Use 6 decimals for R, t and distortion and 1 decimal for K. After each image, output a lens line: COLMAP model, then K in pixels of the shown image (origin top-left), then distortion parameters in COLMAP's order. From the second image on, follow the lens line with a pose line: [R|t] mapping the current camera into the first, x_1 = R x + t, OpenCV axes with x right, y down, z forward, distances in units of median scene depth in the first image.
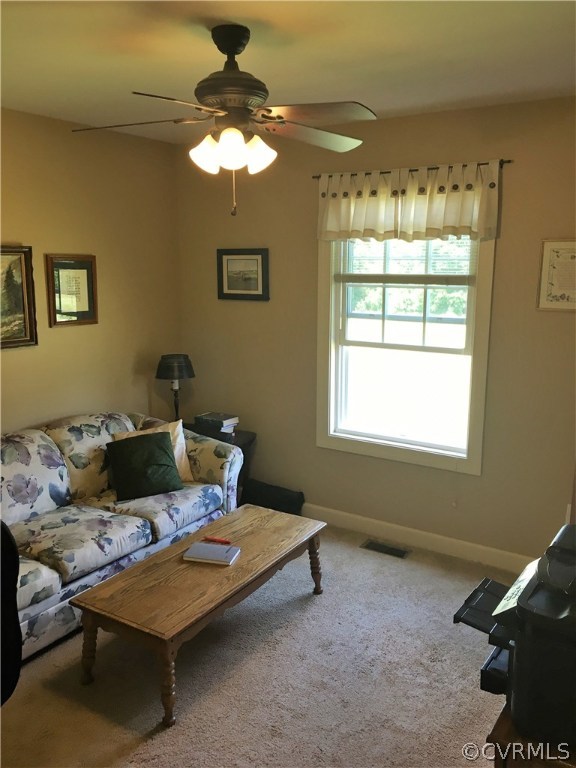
lens RADIAL K [[649.6, 0, 289.2], [0, 649.6, 384.8], [0, 0, 1]] dist [0.004310, -0.002939]
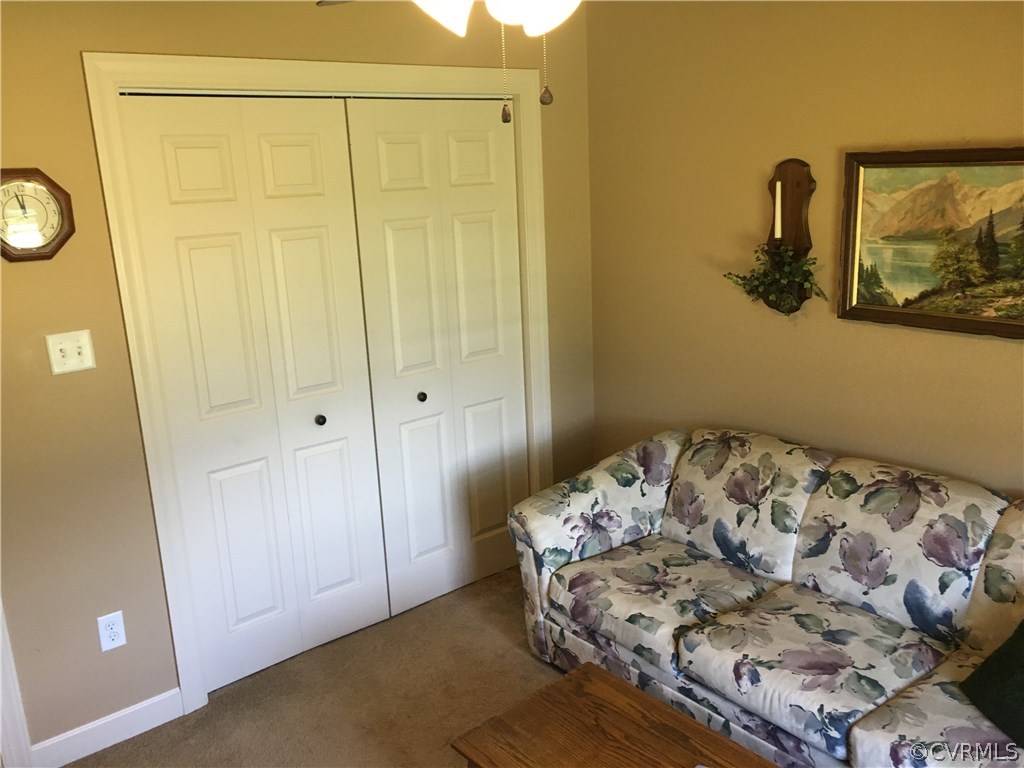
lens RADIAL K [[866.2, 0, 513.4], [0, 866.2, 383.4], [0, 0, 1]] dist [0.004310, -0.002939]
pose [[-0.322373, 0.233864, -0.917269, 0.408719], [-0.131616, 0.948516, 0.288087, -0.188615], [0.937418, 0.213598, -0.274996, 0.889707]]
